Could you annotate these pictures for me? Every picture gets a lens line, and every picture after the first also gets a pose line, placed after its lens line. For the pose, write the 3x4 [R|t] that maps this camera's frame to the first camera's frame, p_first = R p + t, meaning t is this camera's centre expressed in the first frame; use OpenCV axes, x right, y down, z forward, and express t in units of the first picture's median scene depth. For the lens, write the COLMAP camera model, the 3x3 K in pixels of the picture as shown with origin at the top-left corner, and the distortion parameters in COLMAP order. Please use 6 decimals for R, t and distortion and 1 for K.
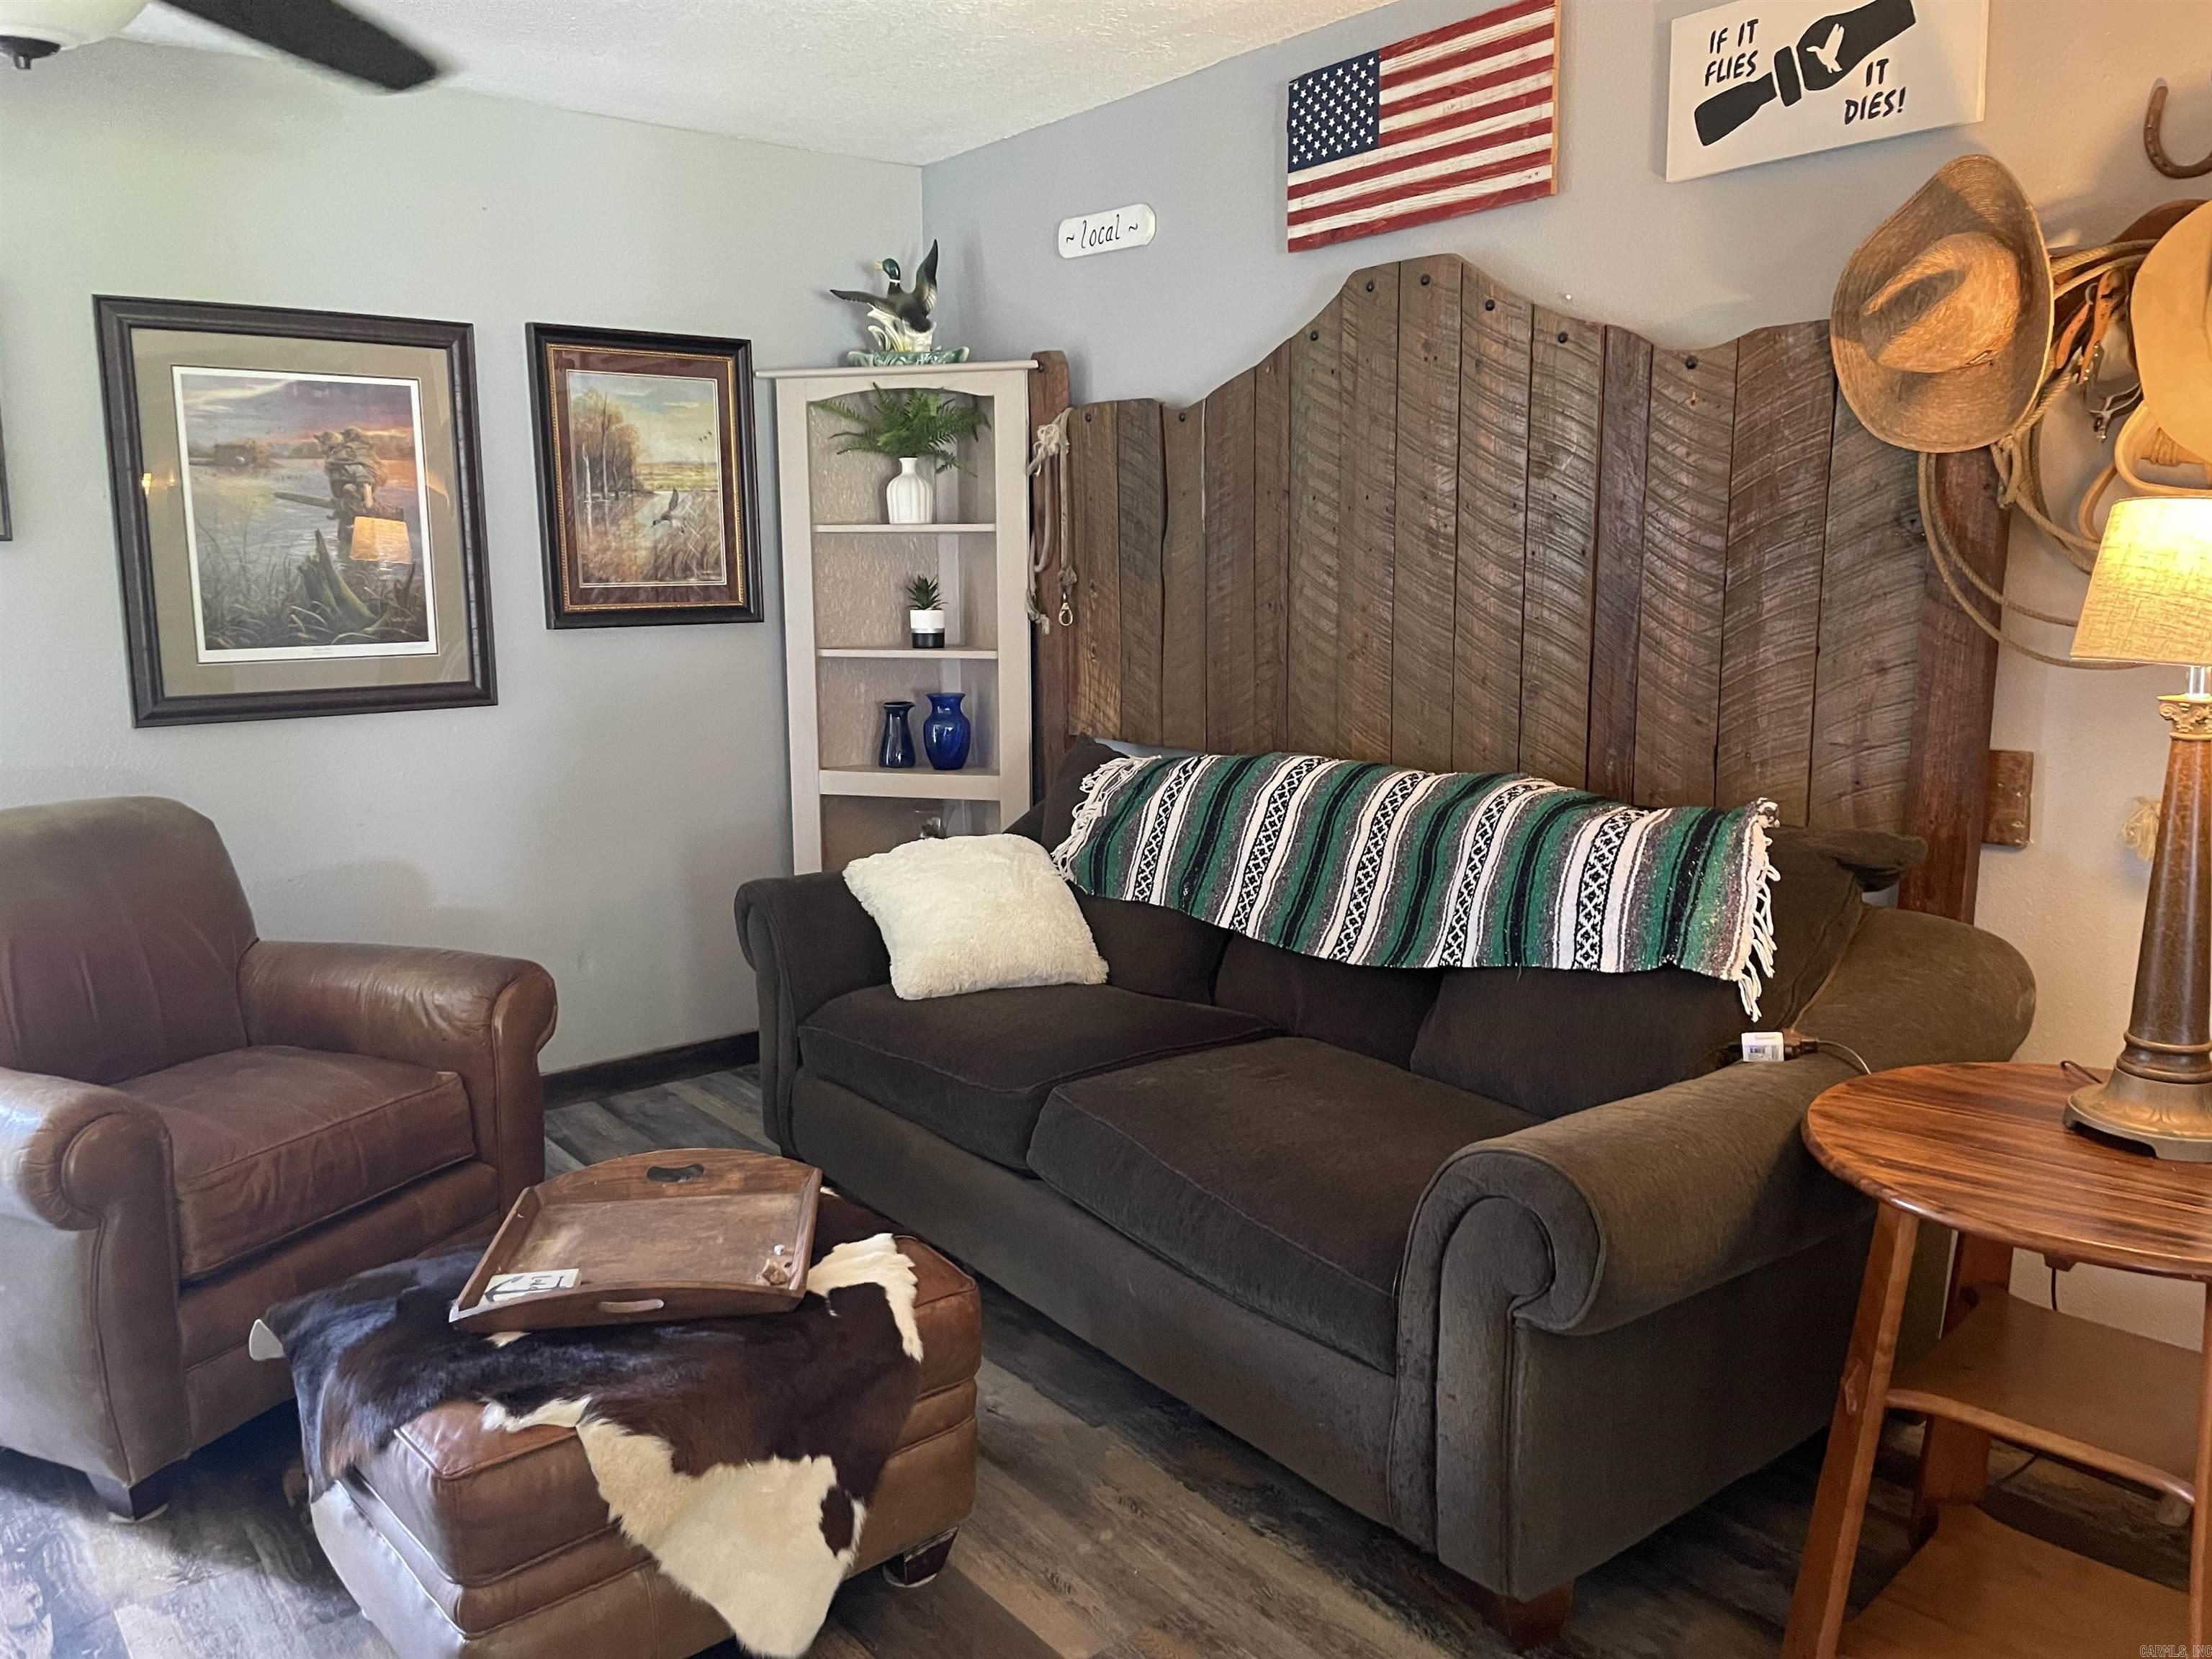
lens RADIAL K [[1659.0, 0, 1123.7], [0, 1659.0, 816.7], [0, 0, 1]] dist [0.057130, -0.070197]
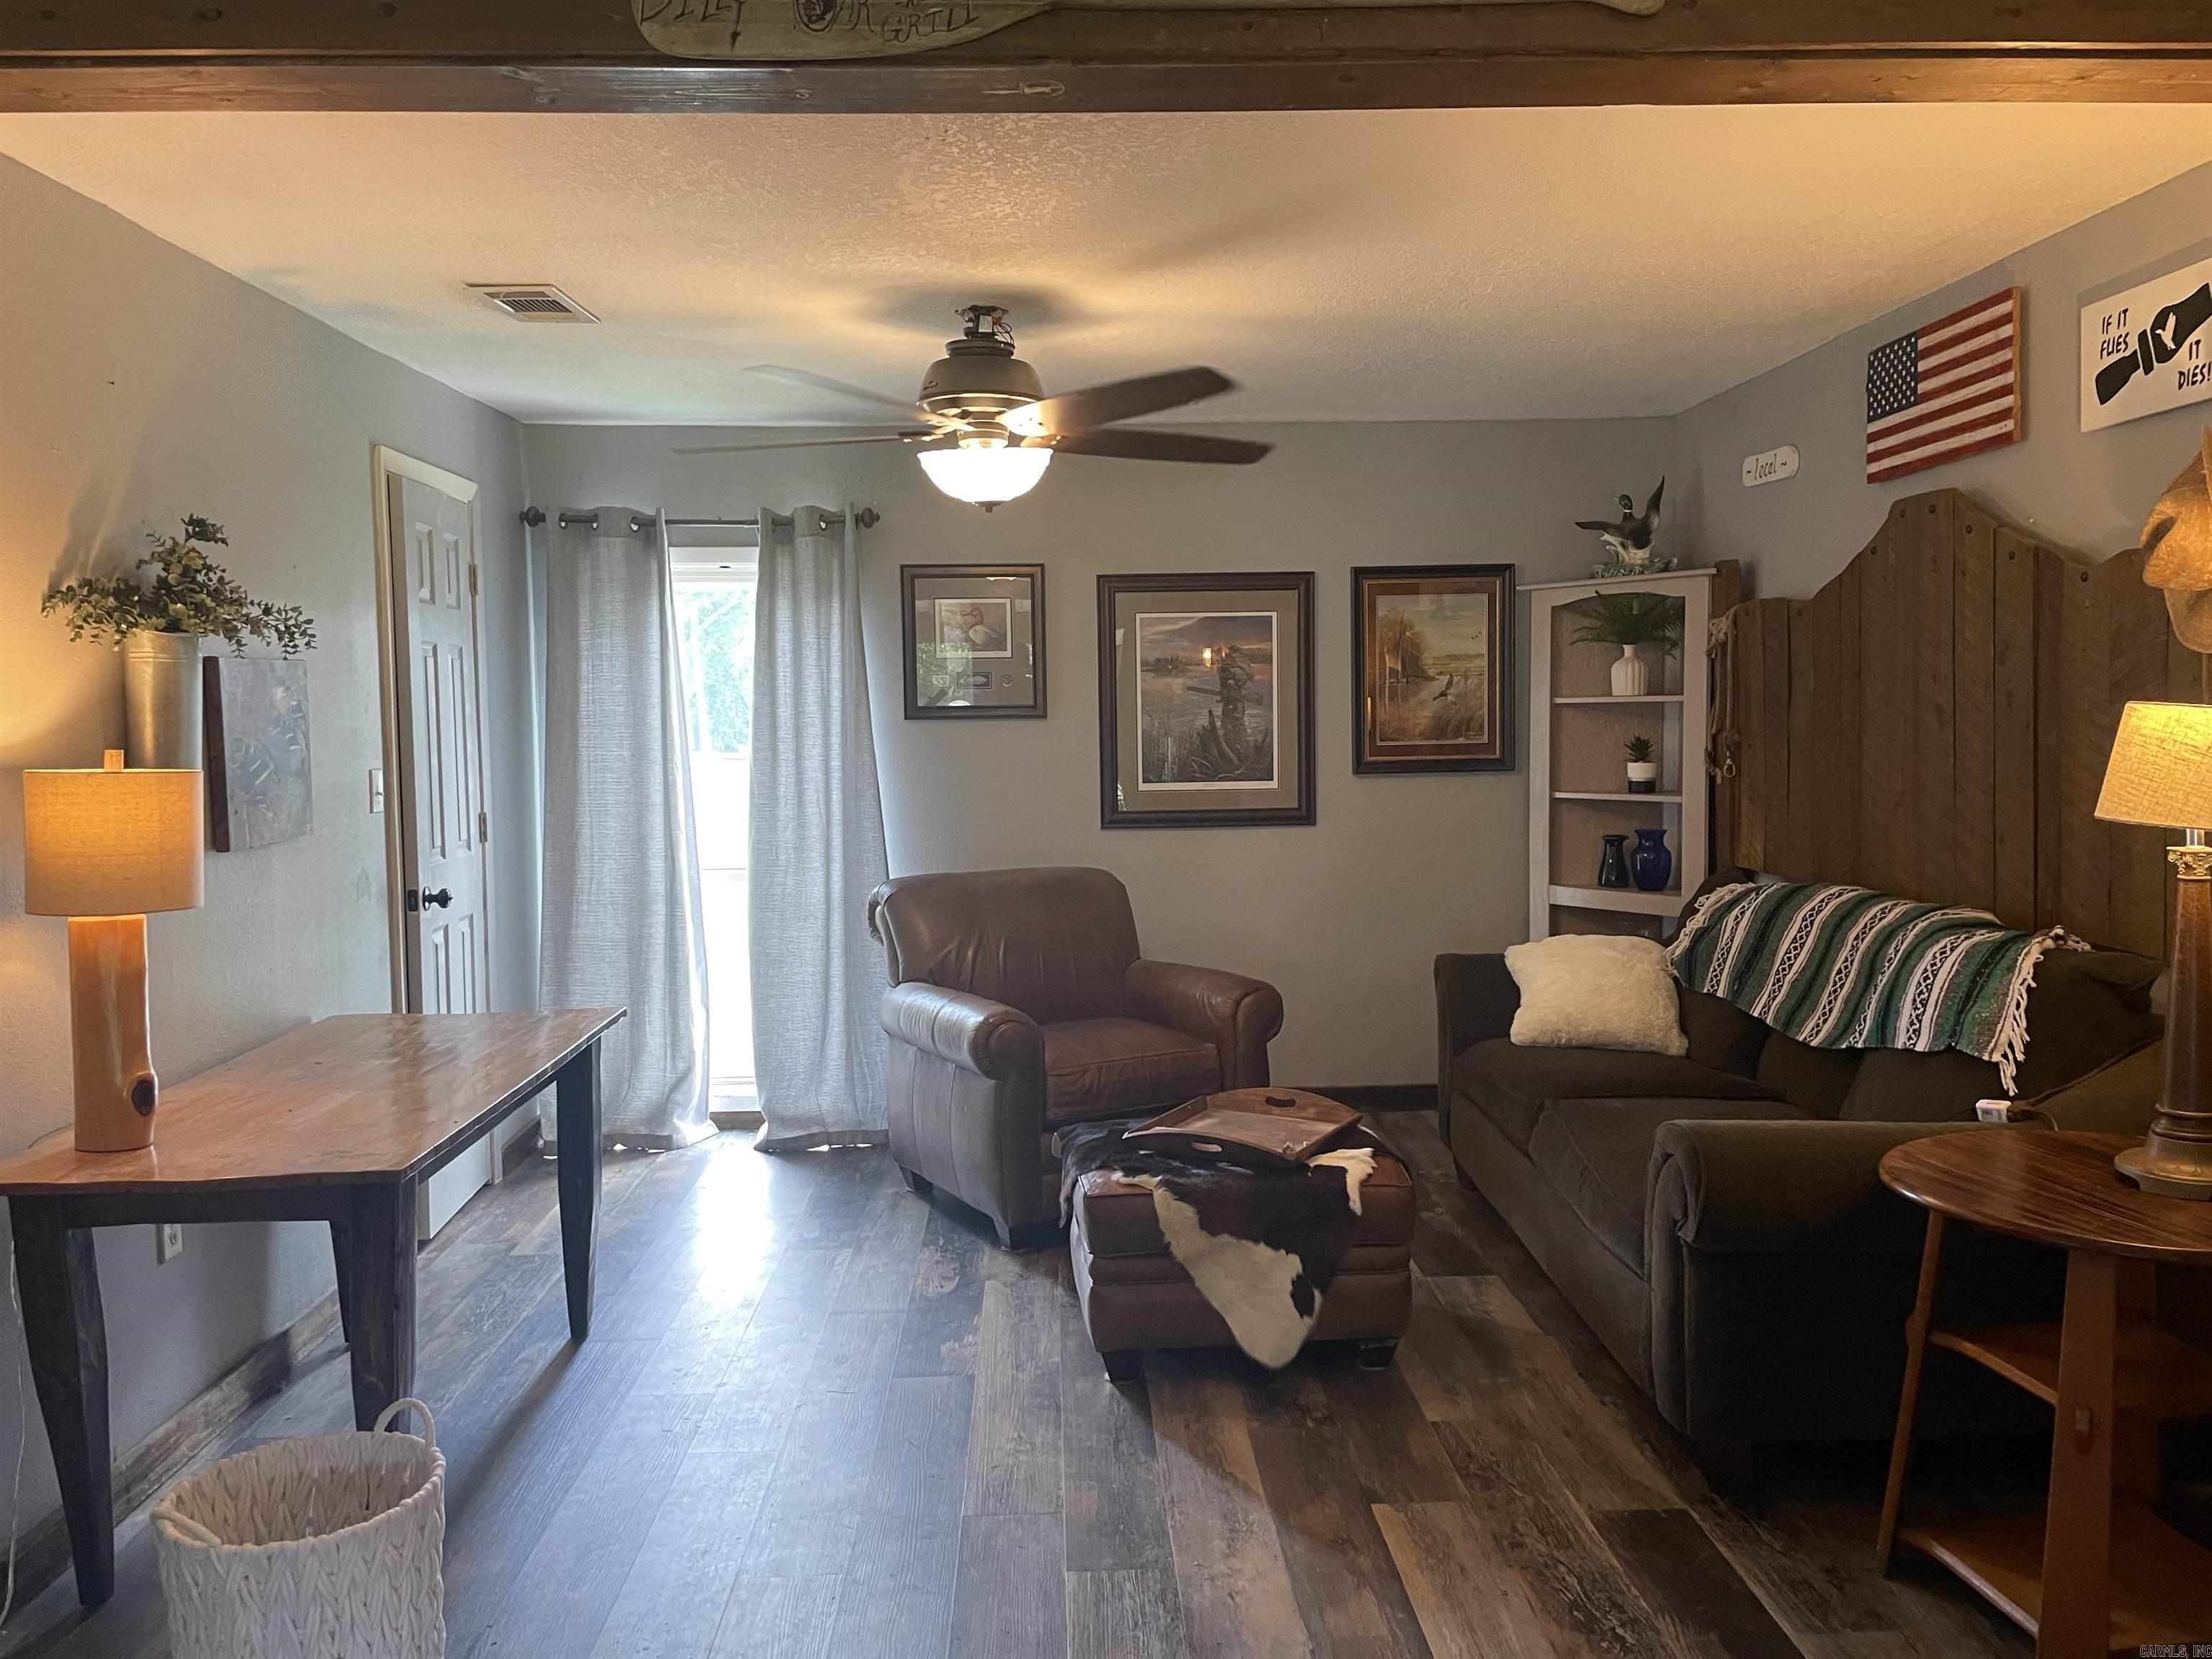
lens RADIAL K [[1659.0, 0, 1104.3], [0, 1659.0, 818.0], [0, 0, 1]] dist [0.057130, -0.070197]
pose [[0.800804, 0.034380, -0.597940, 0.414049], [-0.084441, 0.994860, -0.055889, 0.029155], [0.592945, 0.095247, 0.799590, -0.327261]]
